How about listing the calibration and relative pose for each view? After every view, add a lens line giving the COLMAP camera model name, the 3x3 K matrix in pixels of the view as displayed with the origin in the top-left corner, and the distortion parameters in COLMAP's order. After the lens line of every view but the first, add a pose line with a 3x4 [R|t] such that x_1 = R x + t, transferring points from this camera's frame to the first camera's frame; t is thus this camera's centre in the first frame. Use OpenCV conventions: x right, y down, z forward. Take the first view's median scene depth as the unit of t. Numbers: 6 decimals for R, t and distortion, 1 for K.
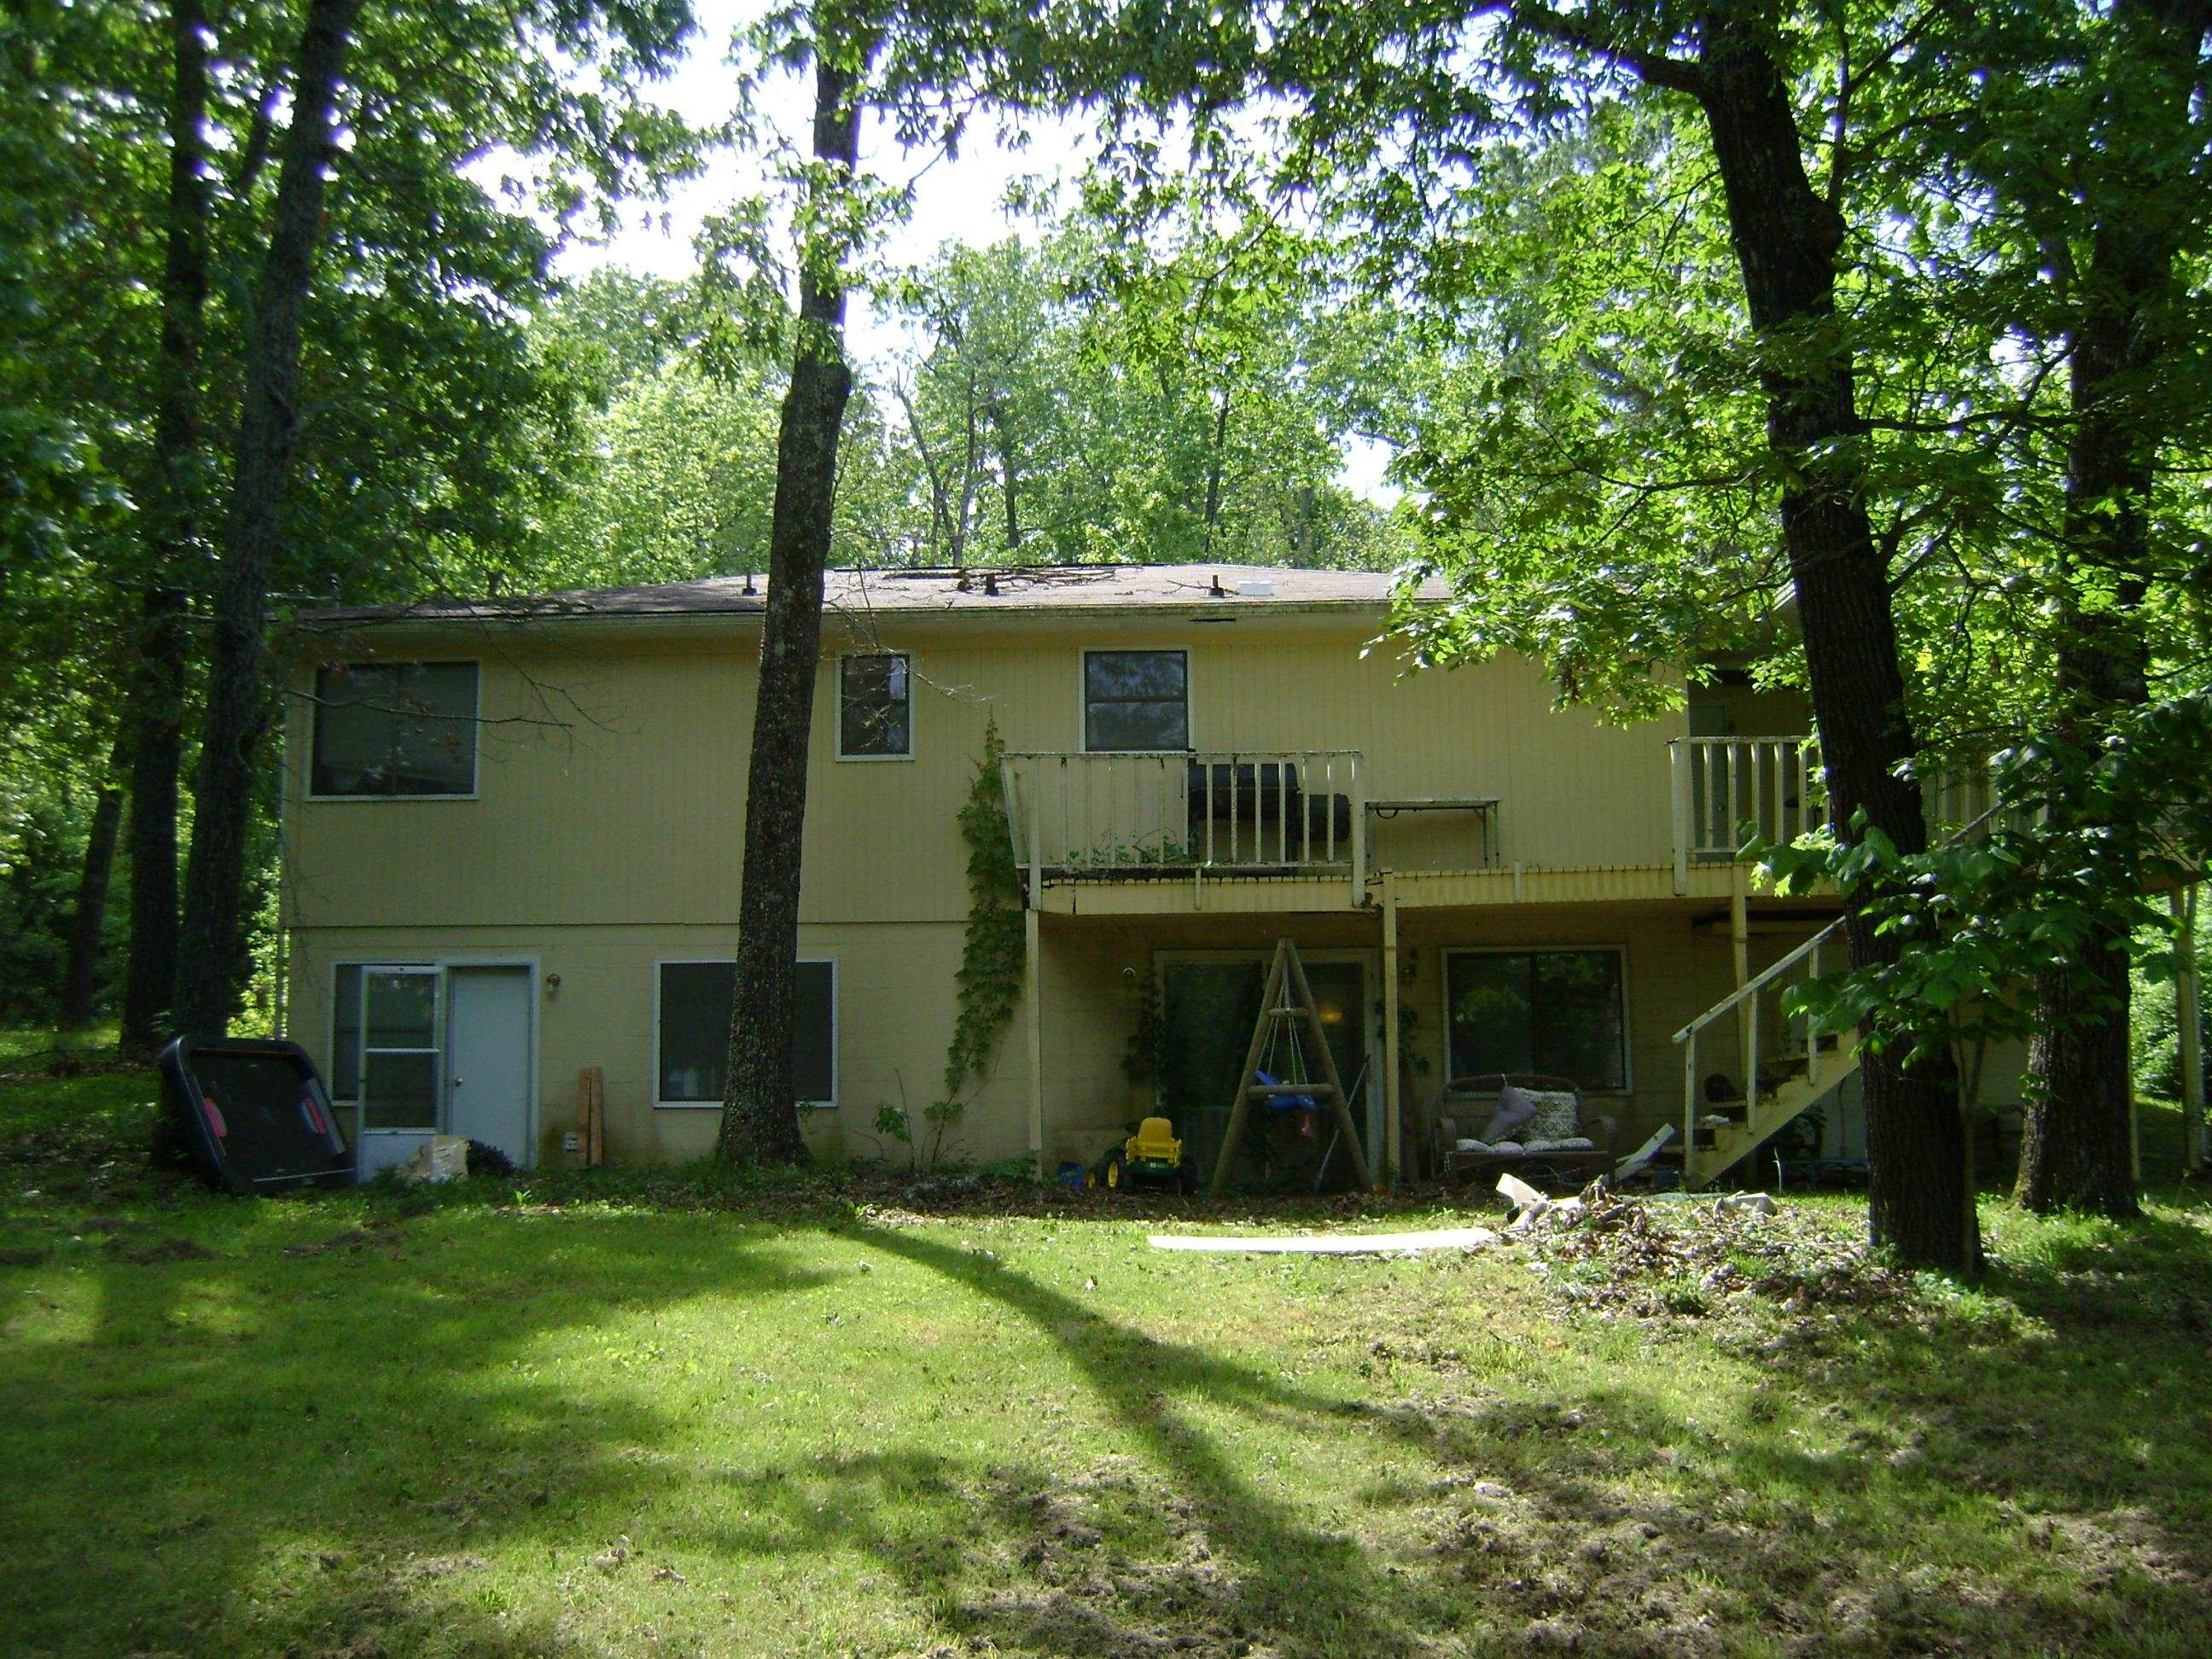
lens RADIAL K [[2358.1, 0, 1101.2], [0, 2358.1, 799.5], [0, 0, 1]] dist [-0.149000, 0.003333]
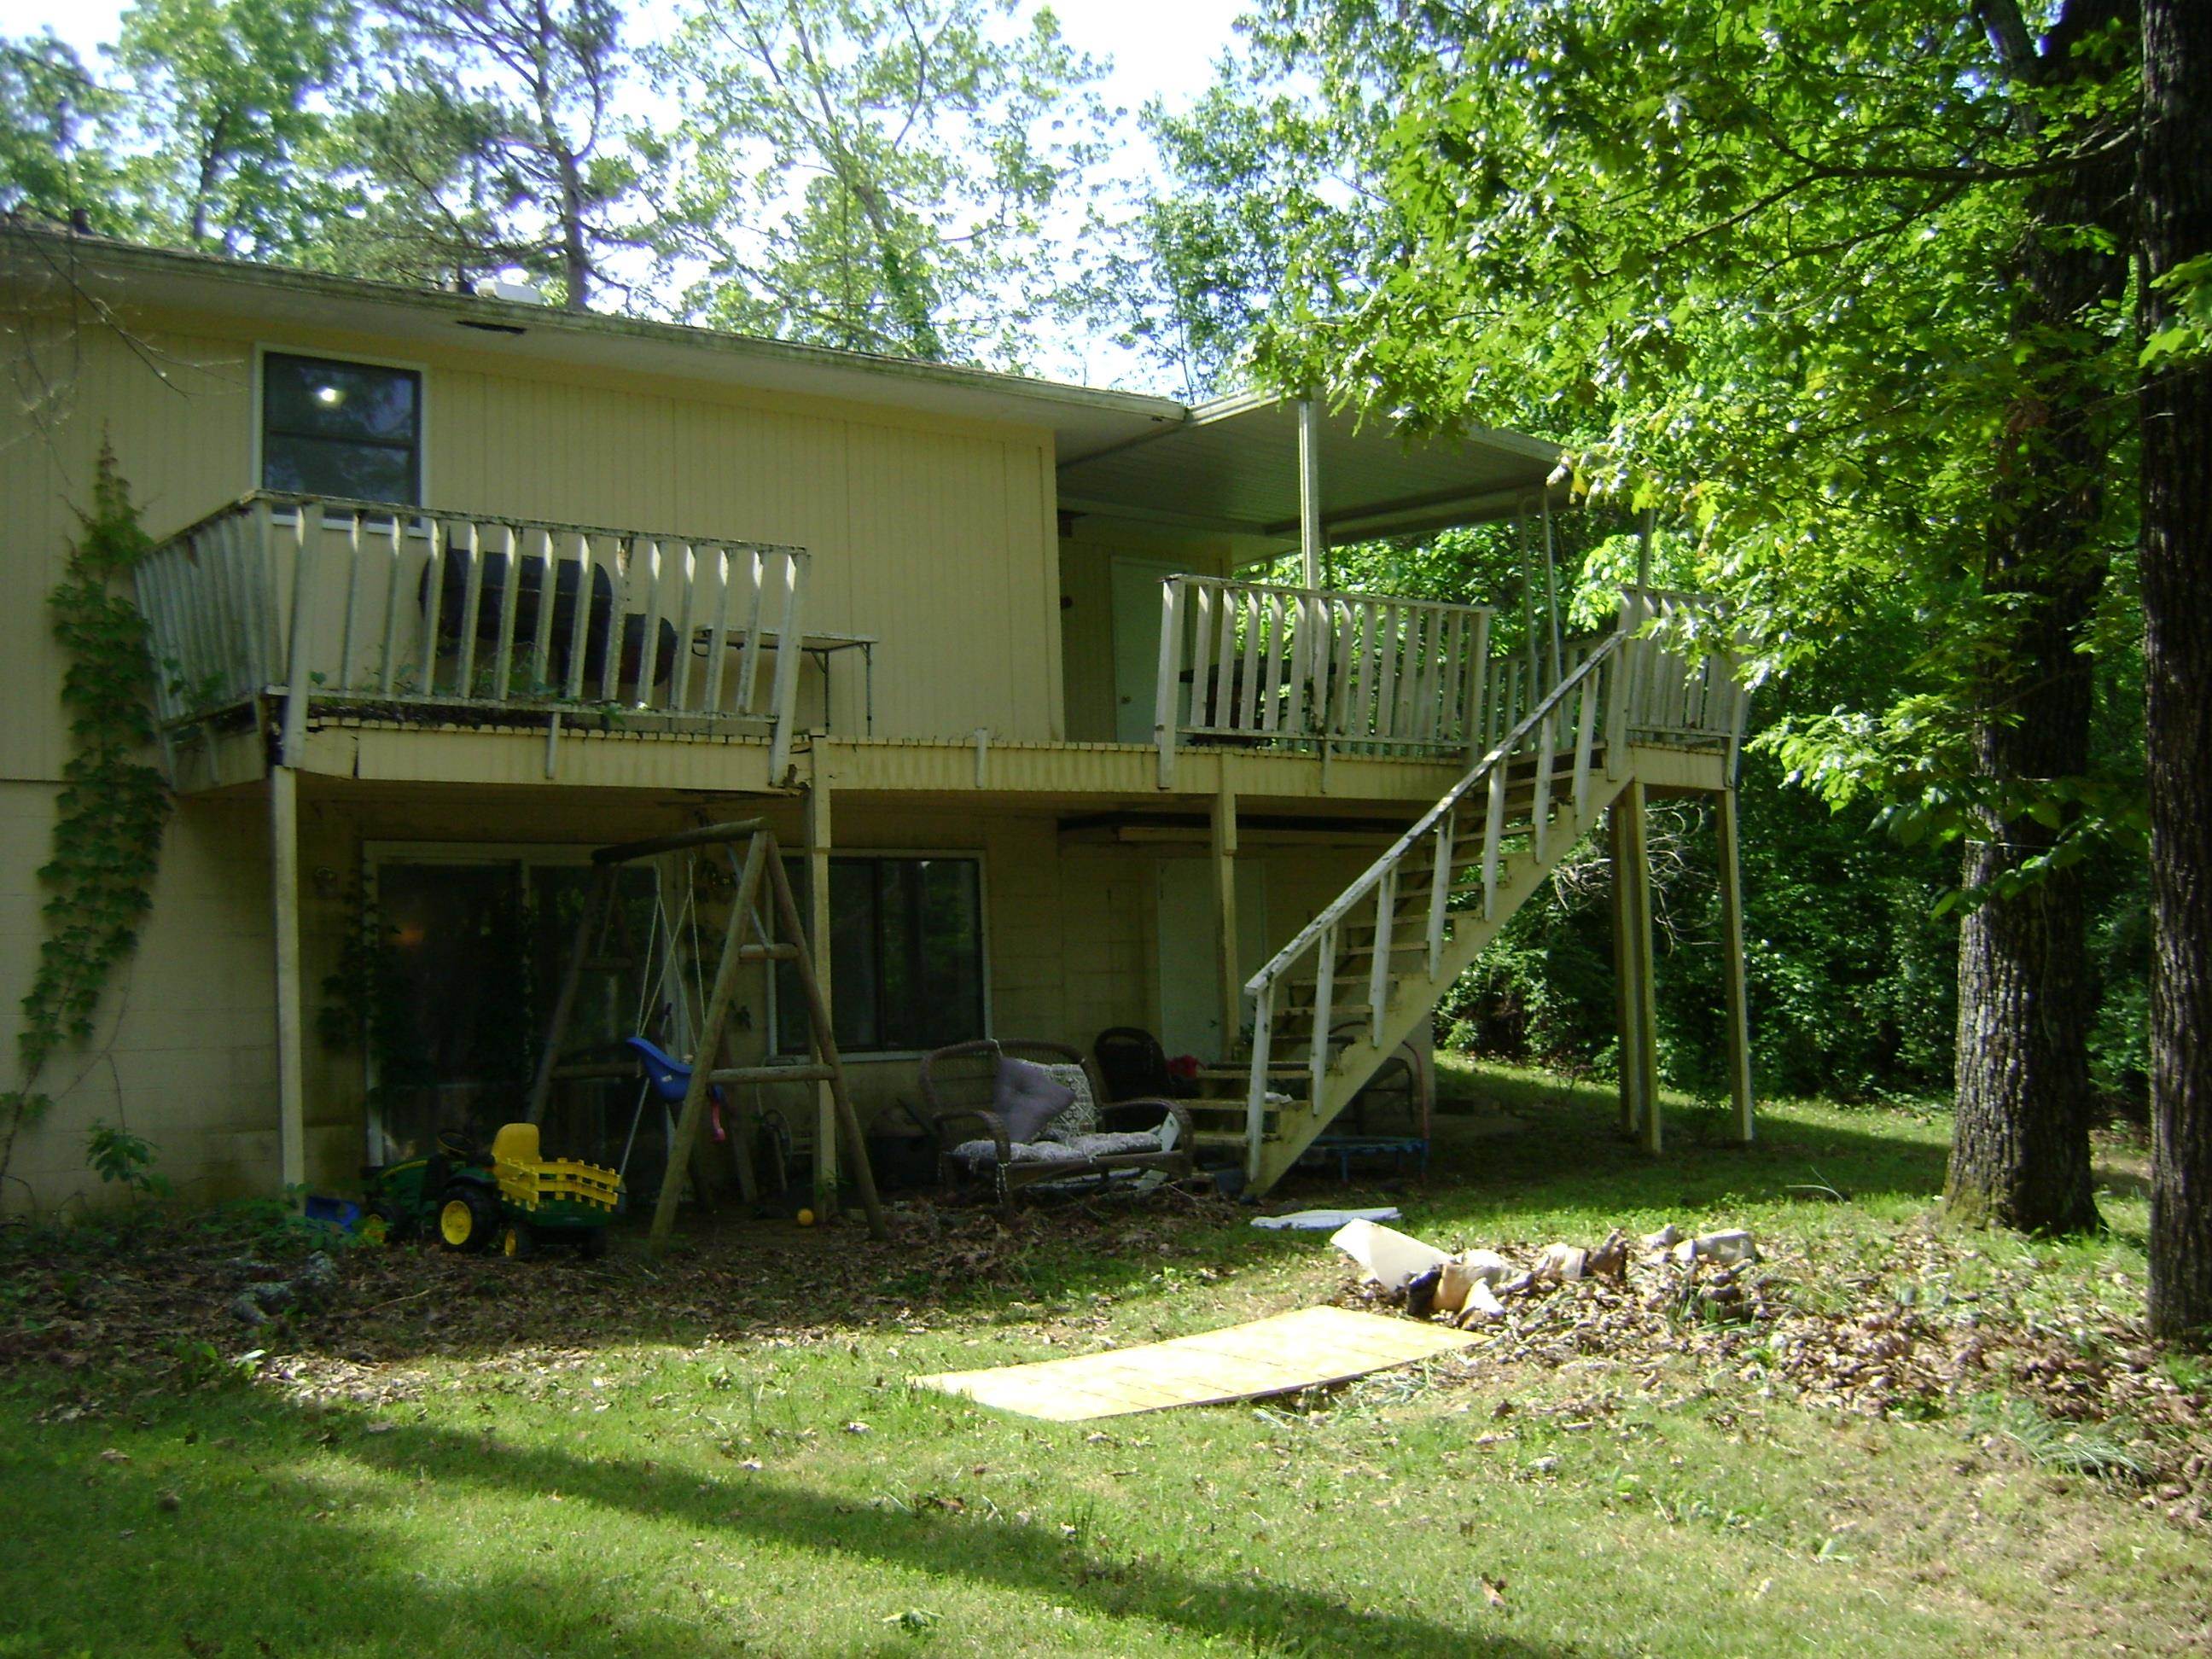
lens RADIAL K [[2282.6, 0, 1106.0], [0, 2282.6, 829.5], [0, 0, 1]] dist [-0.161258, 0.018144]
pose [[0.771069, 0.029467, 0.636069, -0.205161], [-0.068106, 0.997015, 0.036372, 0.026255], [-0.633098, -0.071366, 0.770775, 0.417954]]
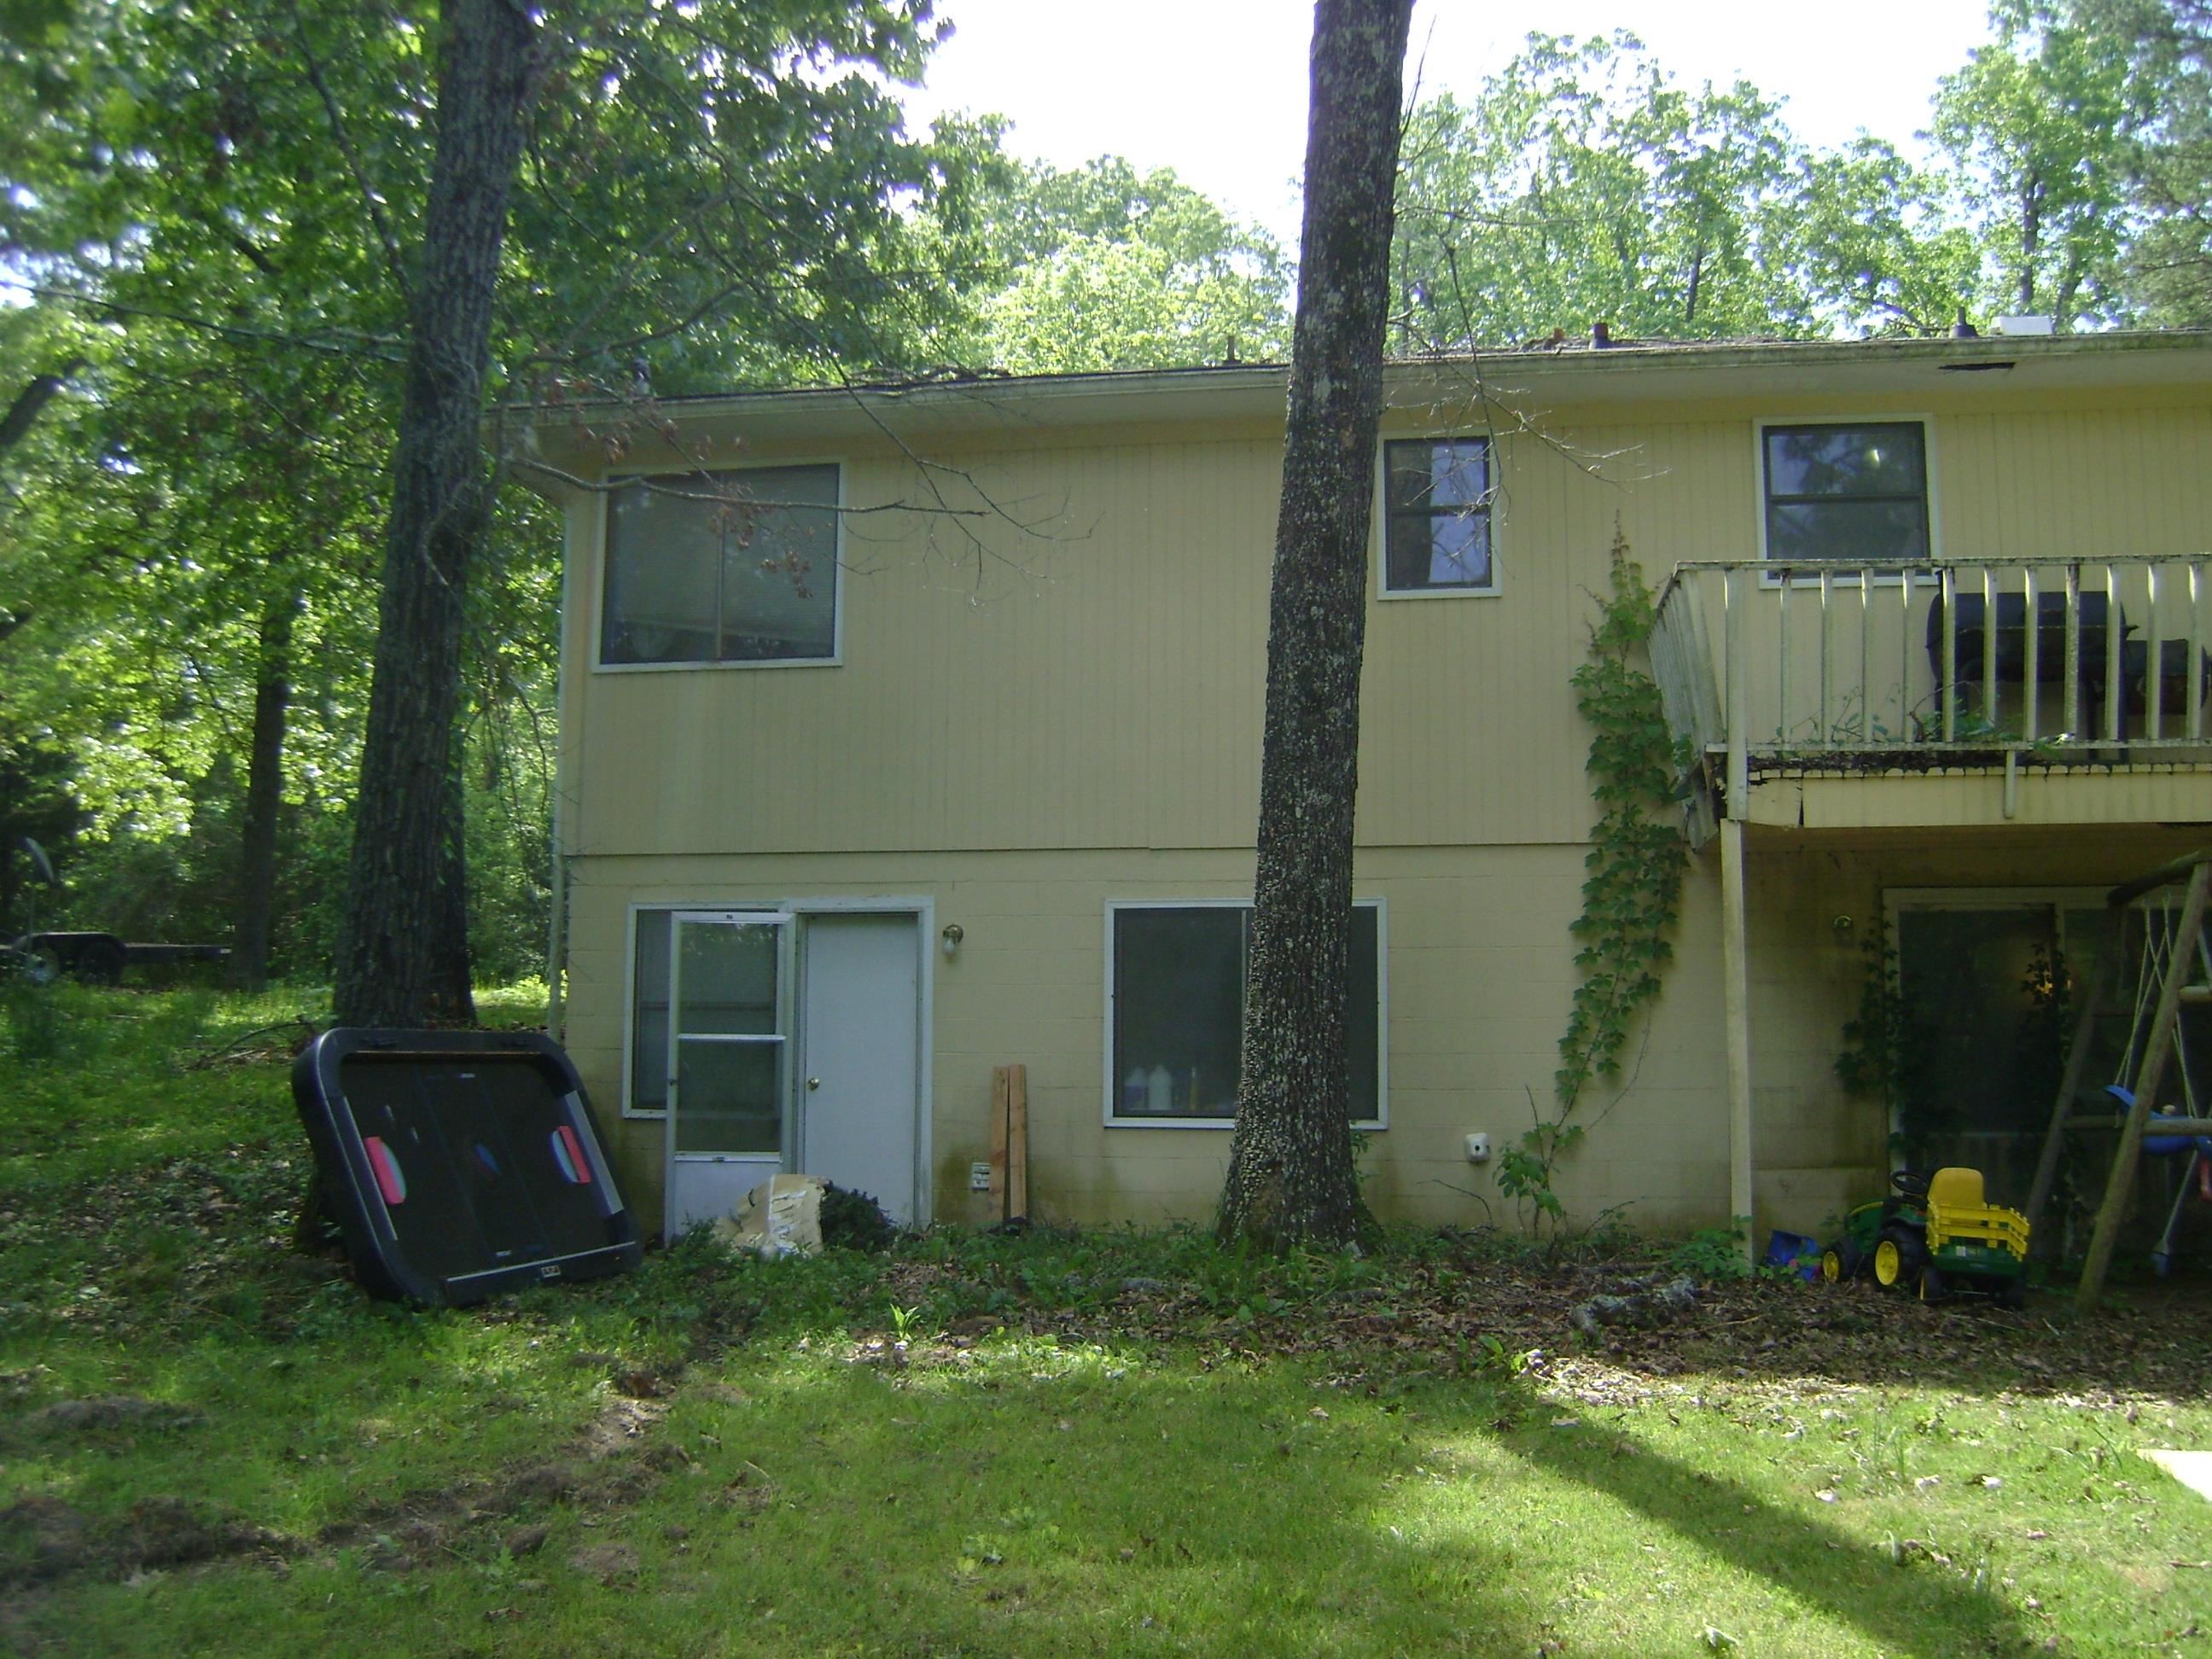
lens RADIAL K [[2297.7, 0, 1109.0], [0, 2297.7, 795.8], [0, 0, 1]] dist [-0.165010, 0.124320]
pose [[0.987595, -0.003211, -0.156990, -0.088907], [0.006295, 0.999797, 0.019153, 0.026175], [0.156896, -0.019903, 0.987414, 0.366592]]
